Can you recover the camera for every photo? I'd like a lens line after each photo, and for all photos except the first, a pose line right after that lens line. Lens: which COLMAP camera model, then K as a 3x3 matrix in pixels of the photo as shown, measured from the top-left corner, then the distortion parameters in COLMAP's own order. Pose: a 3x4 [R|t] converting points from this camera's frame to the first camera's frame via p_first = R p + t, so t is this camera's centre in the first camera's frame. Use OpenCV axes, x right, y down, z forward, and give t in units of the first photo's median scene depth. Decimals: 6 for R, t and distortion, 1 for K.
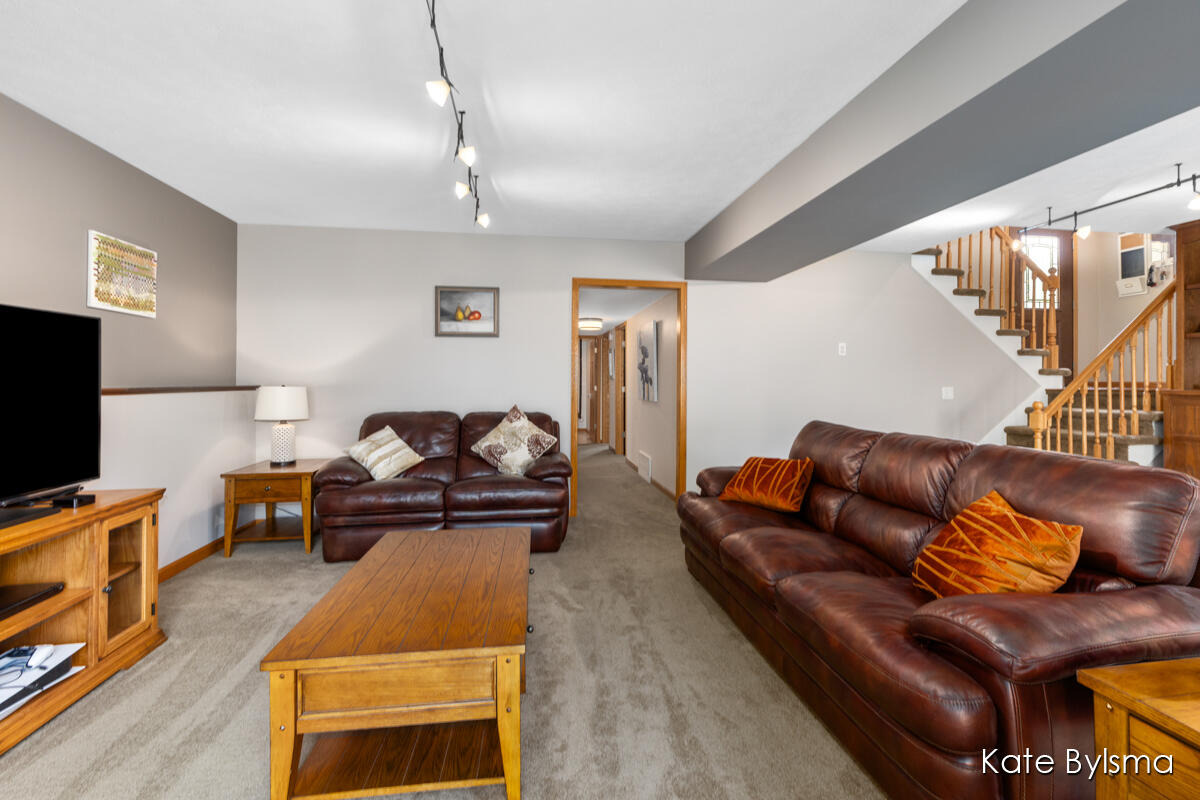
lens RADIAL K [[535.1, 0, 620.3], [0, 535.1, 377.6], [0, 0, 1]] dist [0.003799, 0.000254]
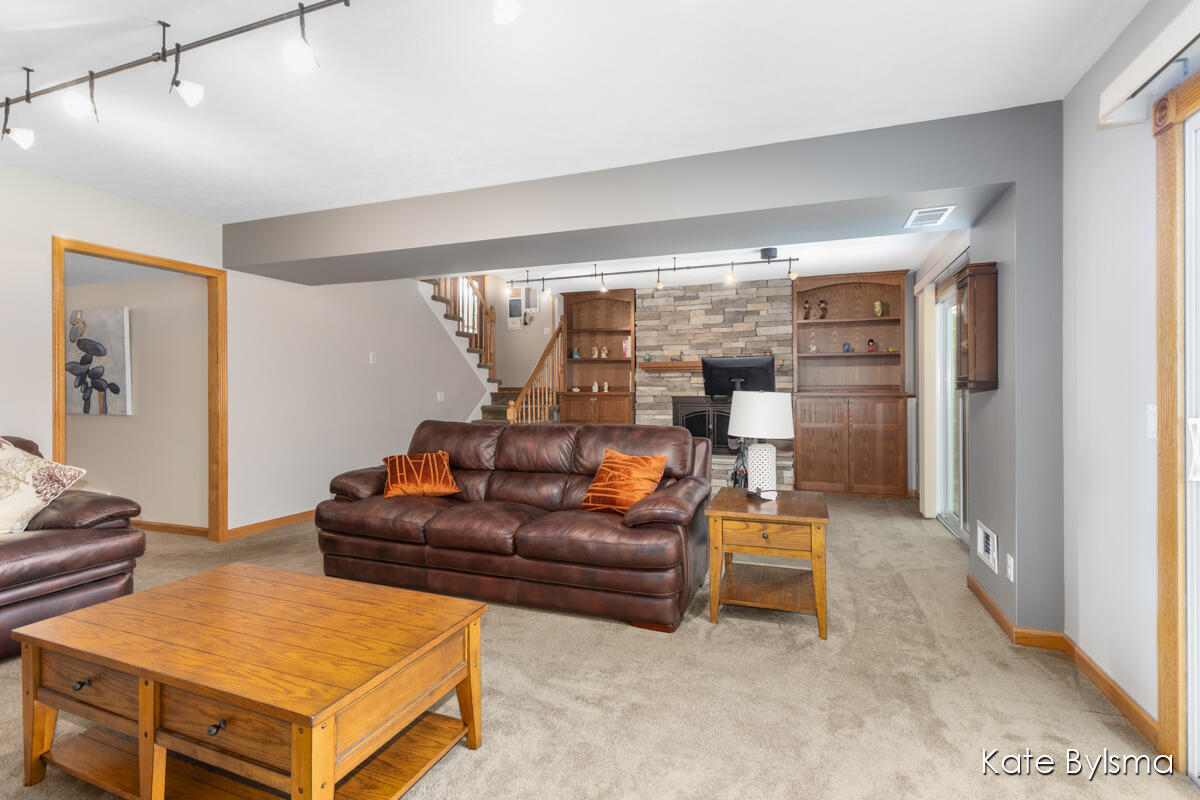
lens RADIAL K [[535.1, 0, 608.6], [0, 535.1, 393.0], [0, 0, 1]] dist [0.003799, 0.000254]
pose [[0.501209, -0.010266, 0.865266, -0.446487], [-0.003477, 0.999898, 0.013878, 0.002418], [-0.865319, -0.009964, 0.501122, 0.067825]]
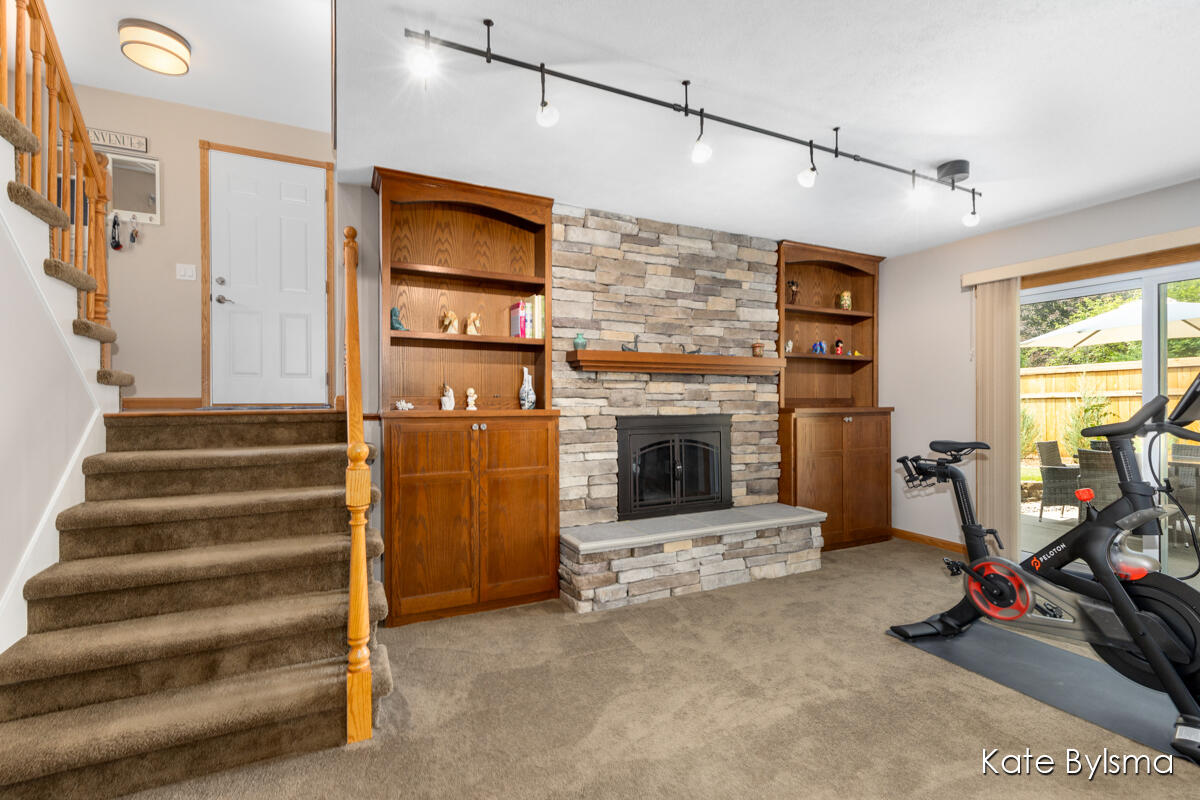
lens RADIAL K [[535.1, 0, 603.4], [0, 535.1, 399.5], [0, 0, 1]] dist [0.003799, 0.000254]
pose [[-0.276176, -0.003629, 0.961100, 0.386063], [-0.009249, 0.999957, 0.001118, 0.006042], [-0.961063, -0.008581, -0.276198, 1.209882]]
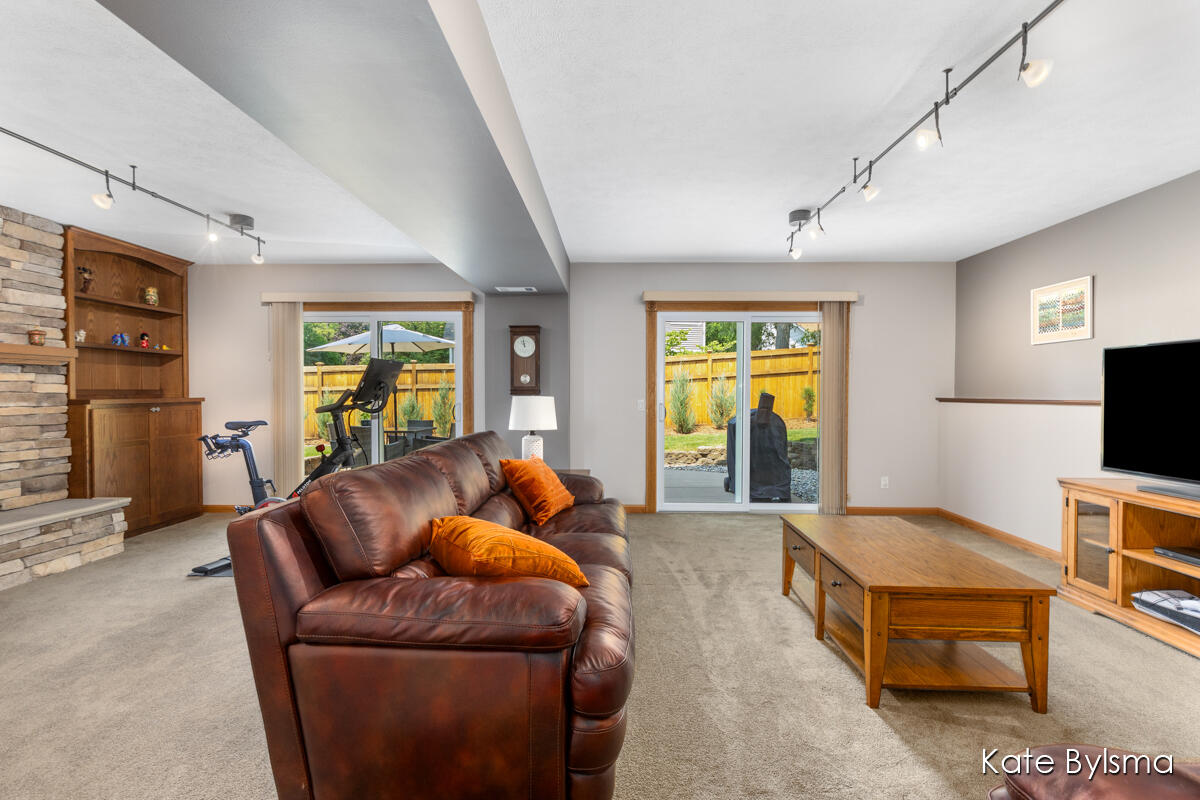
lens RADIAL K [[535.1, 0, 606.8], [0, 535.1, 399.2], [0, 0, 1]] dist [0.003799, 0.000254]
pose [[-0.984665, -0.005902, 0.174355, 0.067762], [-0.004852, 0.999967, 0.006448, 0.008978], [-0.174387, 0.005503, -0.984662, 1.451008]]
